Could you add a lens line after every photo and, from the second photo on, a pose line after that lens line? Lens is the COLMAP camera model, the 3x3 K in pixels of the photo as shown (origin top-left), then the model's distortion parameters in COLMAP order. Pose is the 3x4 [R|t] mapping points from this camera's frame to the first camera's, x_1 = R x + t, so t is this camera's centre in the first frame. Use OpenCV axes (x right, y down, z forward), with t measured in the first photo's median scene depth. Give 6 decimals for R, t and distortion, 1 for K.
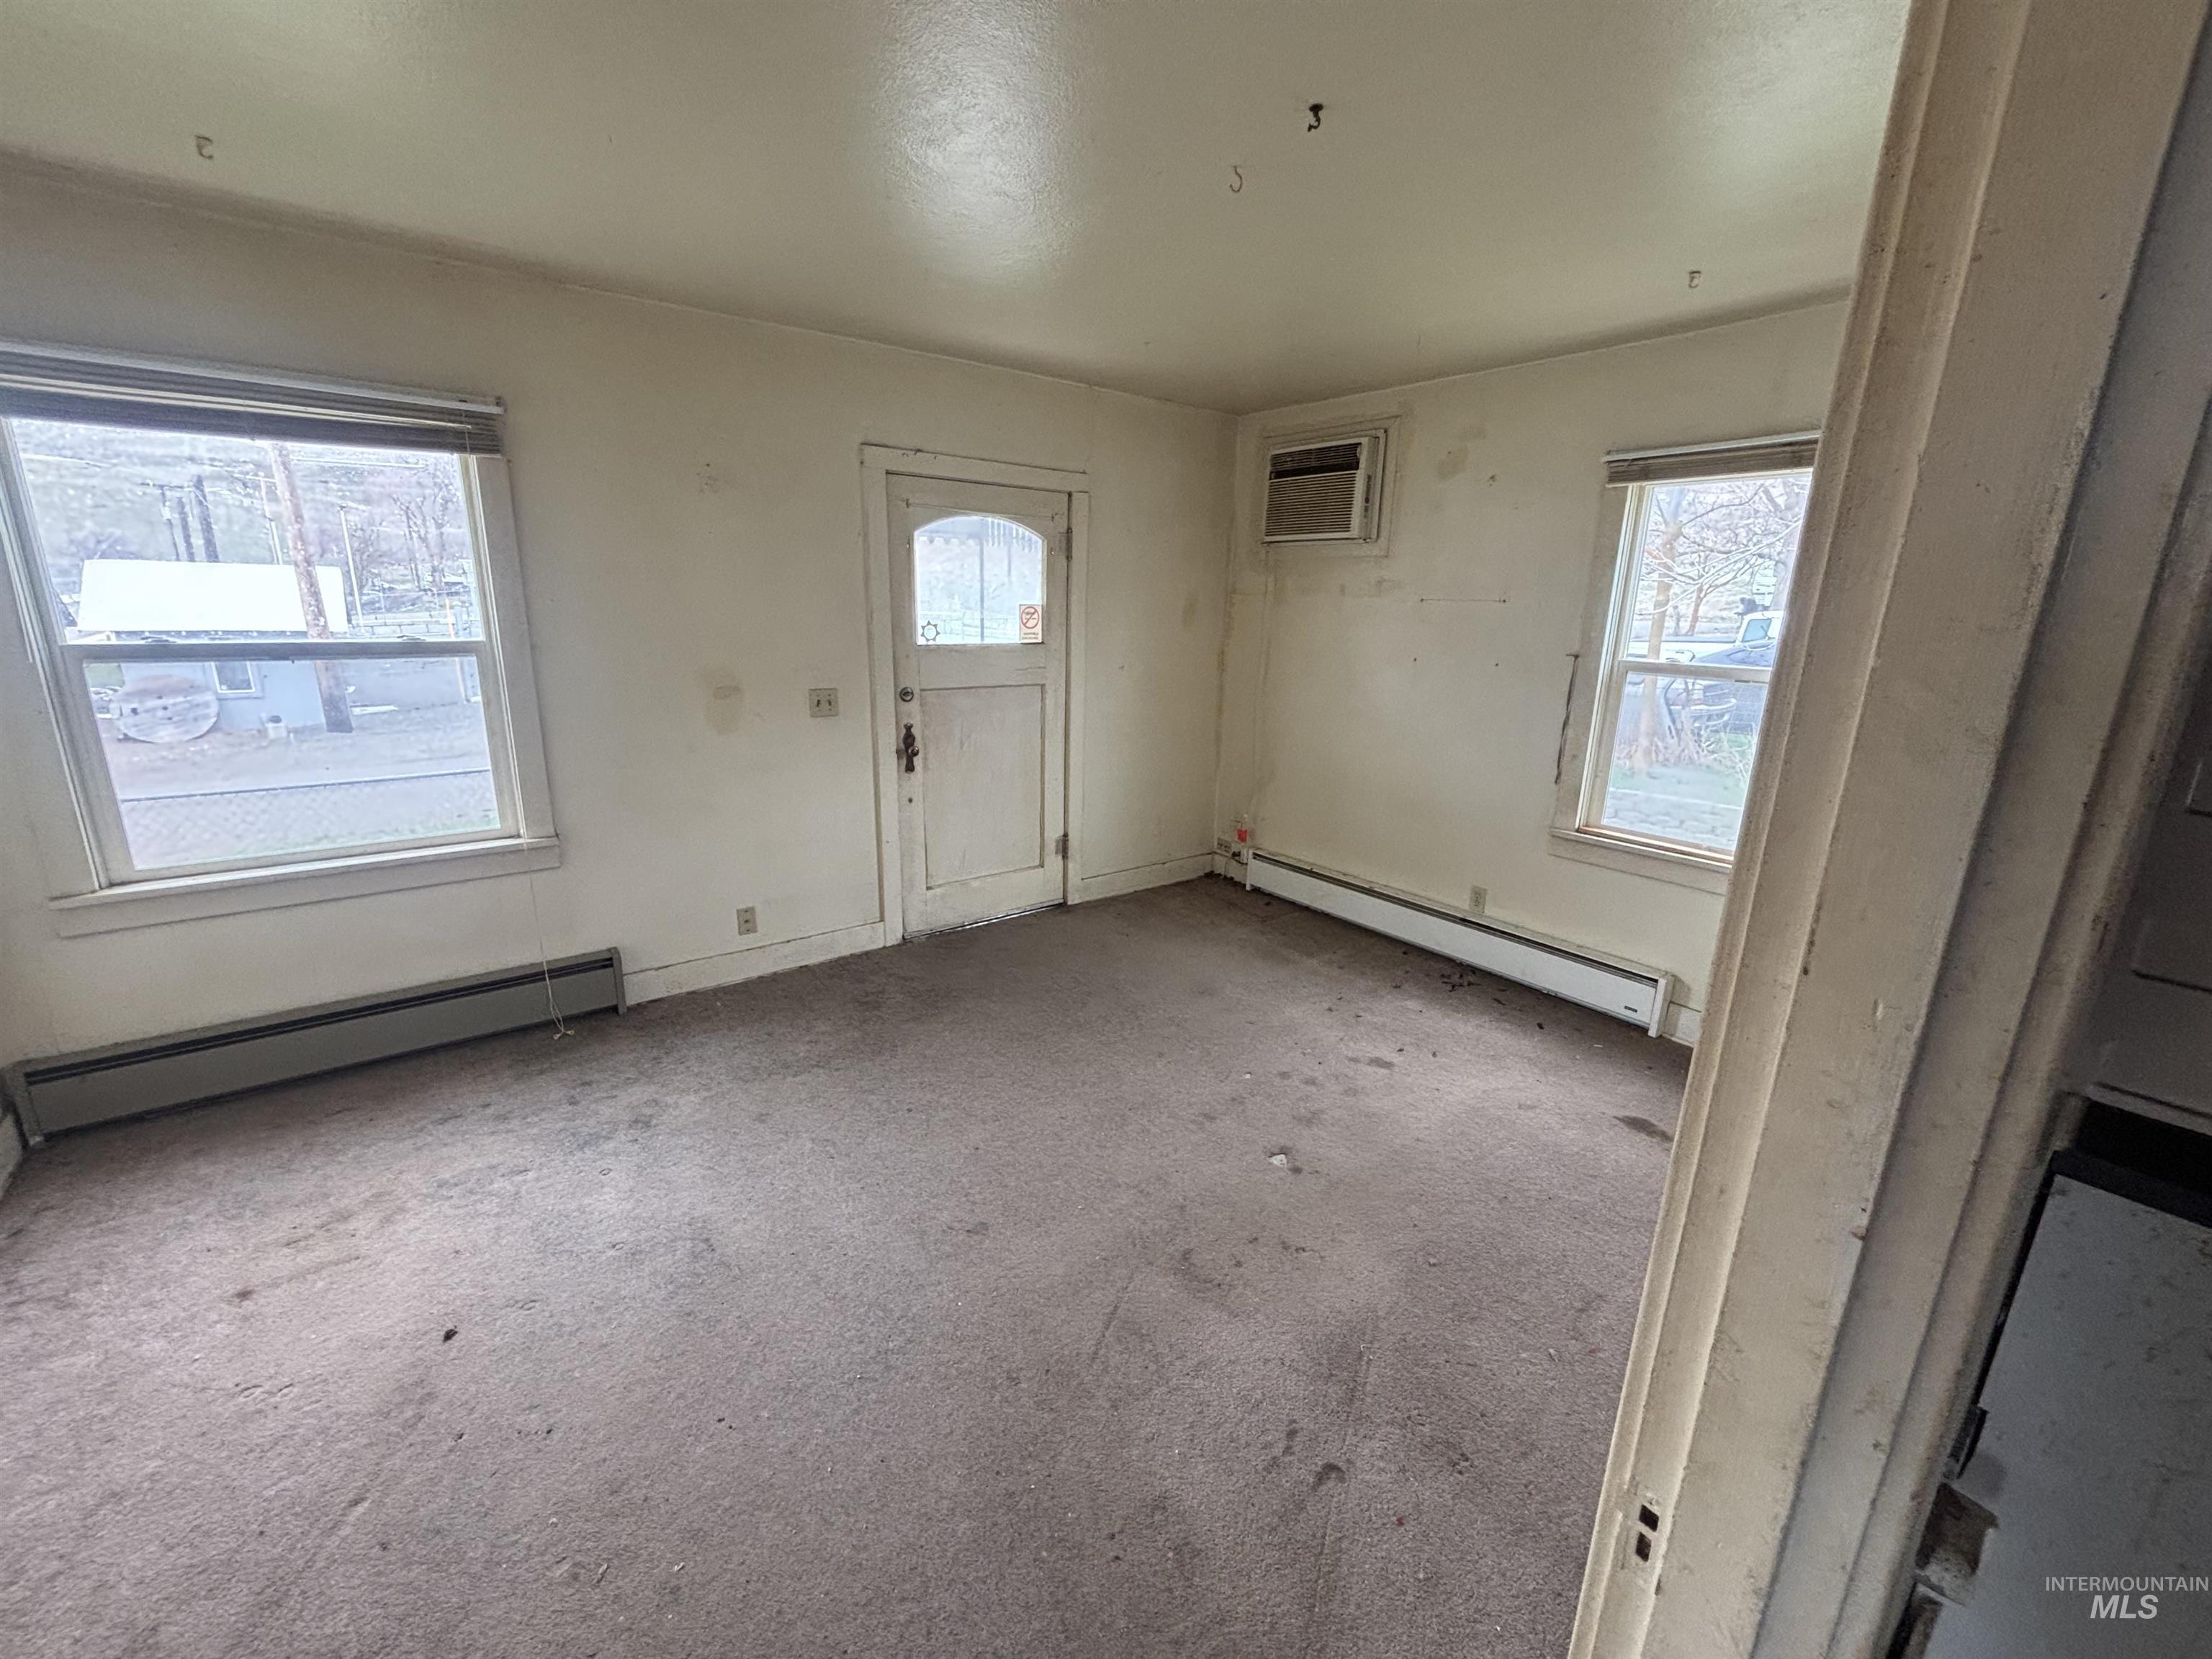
lens RADIAL K [[896.8, 0, 1106.0], [0, 896.8, 829.5], [0, 0, 1]] dist [-0.001022, 0.000473]
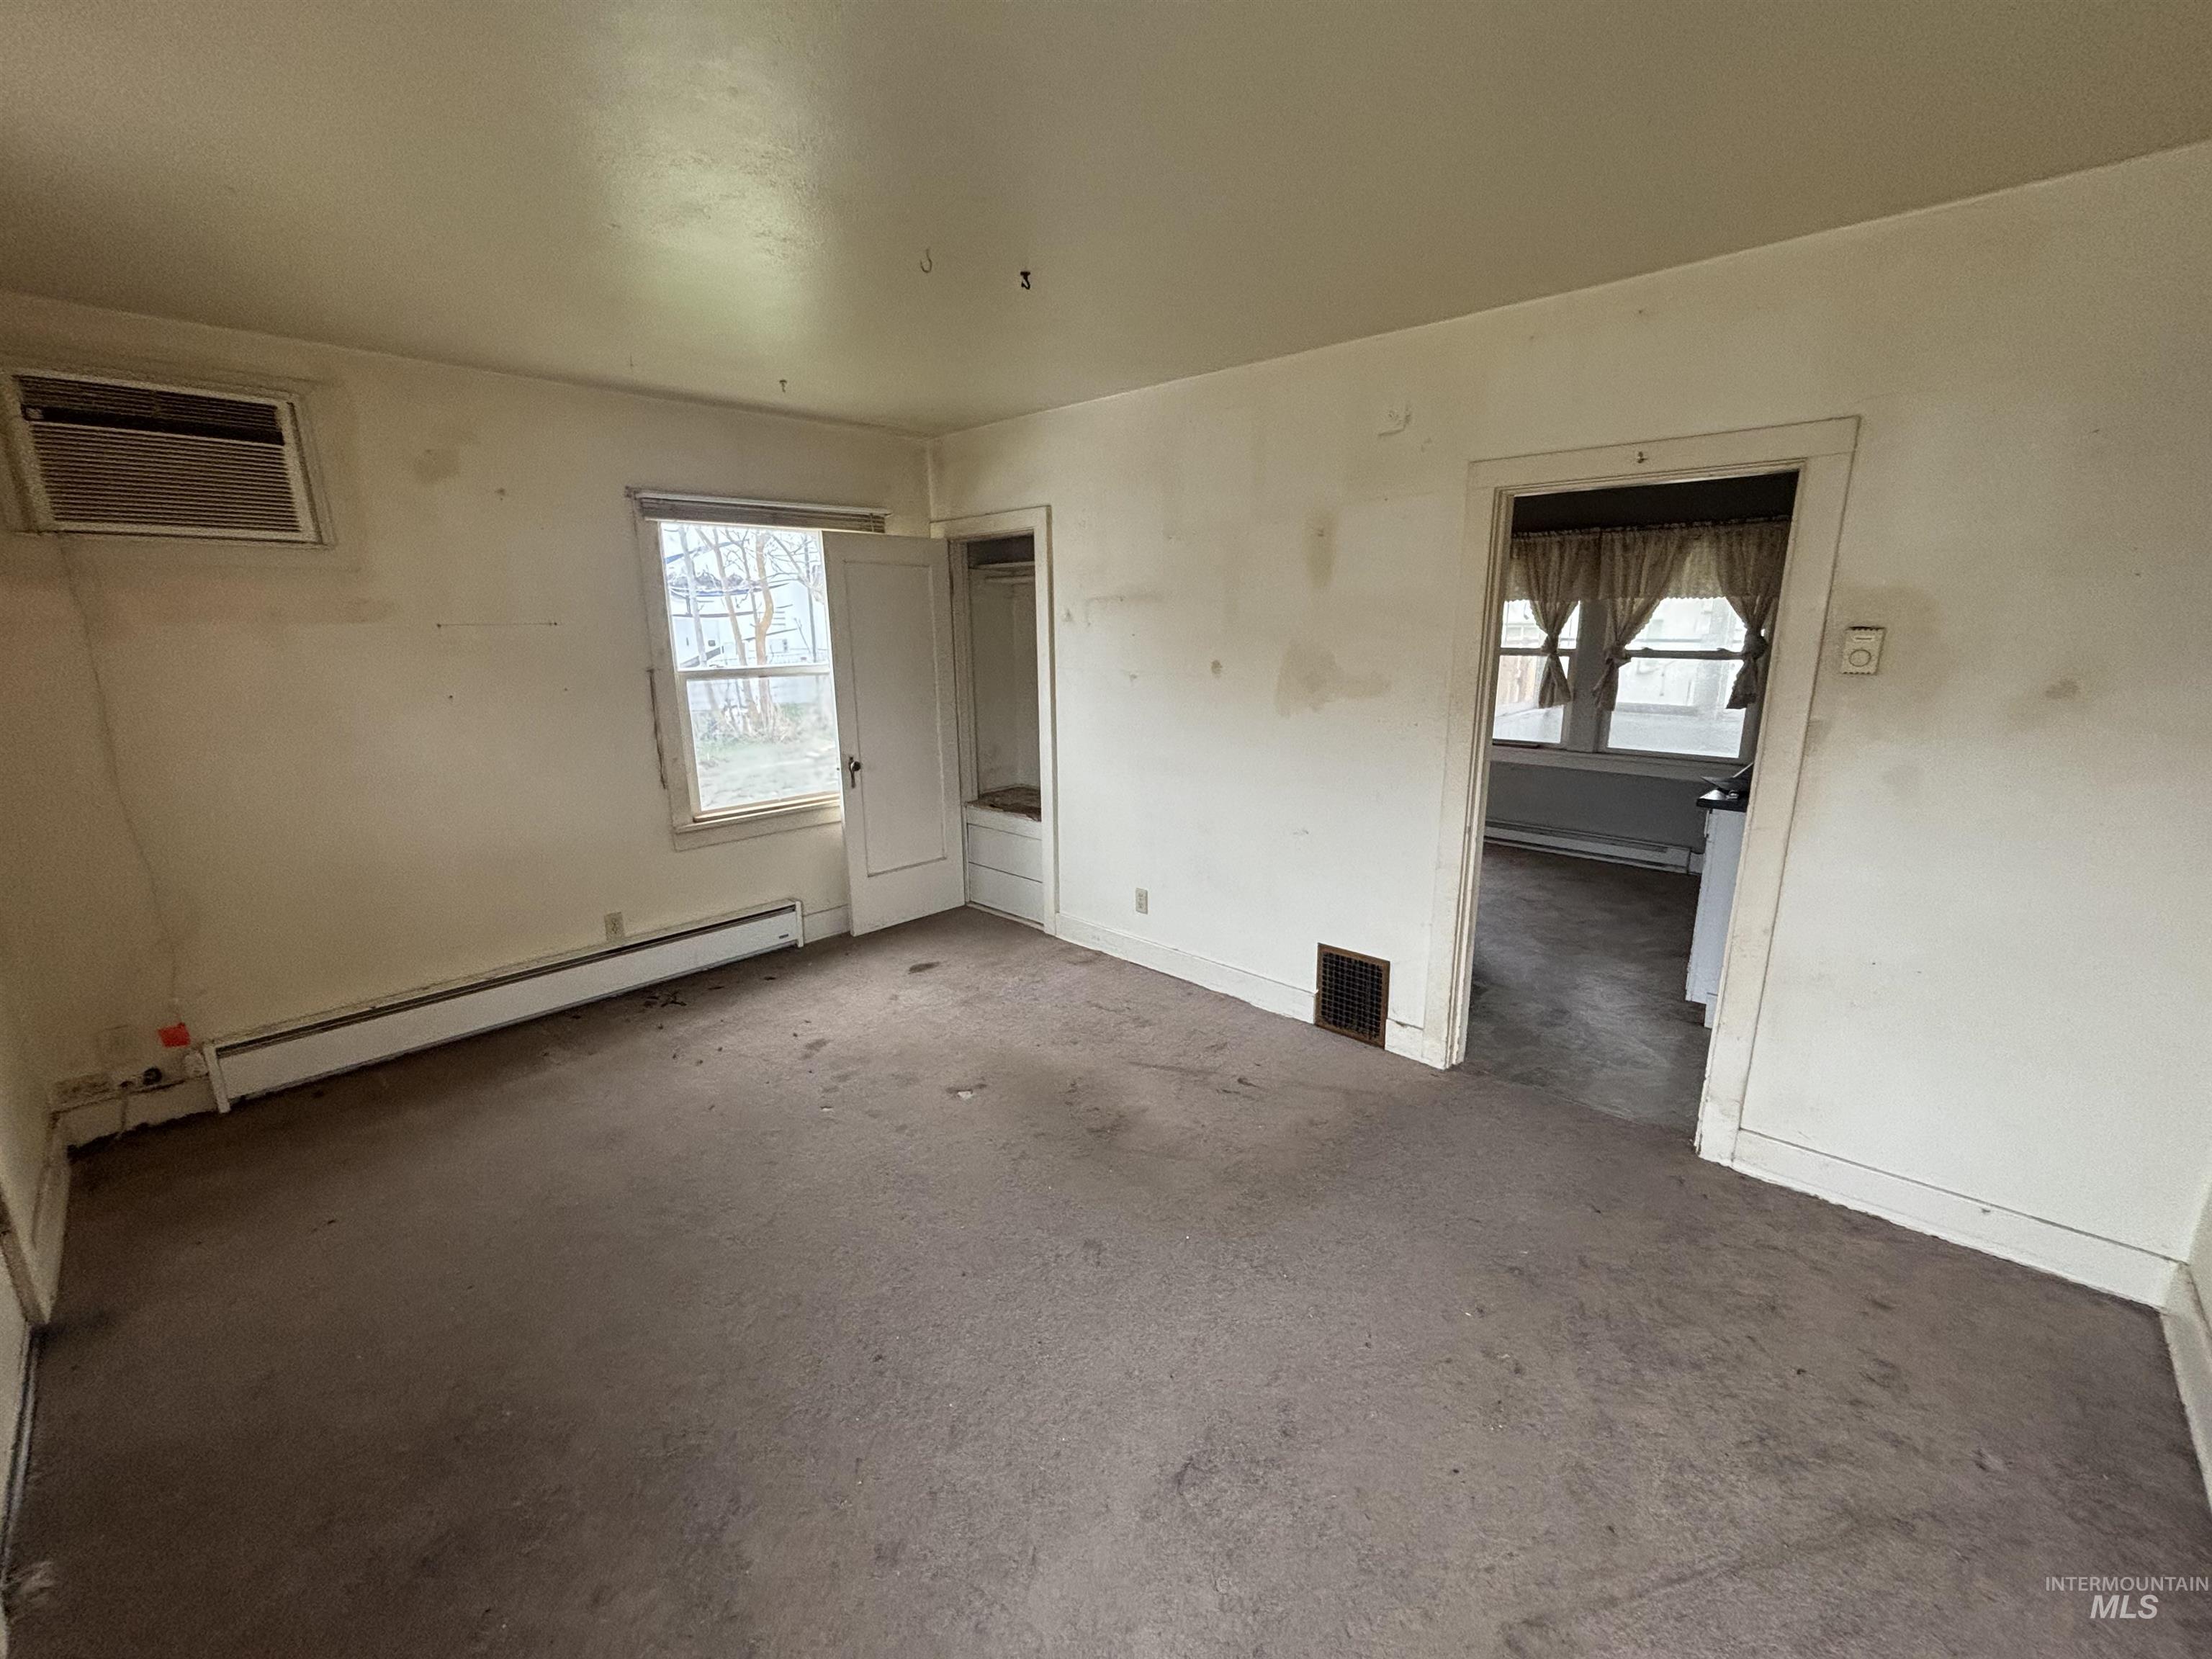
lens RADIAL K [[896.8, 0, 1106.0], [0, 896.8, 829.5], [0, 0, 1]] dist [-0.001022, 0.000473]
pose [[-0.159947, -0.249856, 0.954981, -0.580968], [0.255049, 0.924126, 0.284501, -0.161616], [-0.953607, 0.289072, -0.084085, 0.543111]]
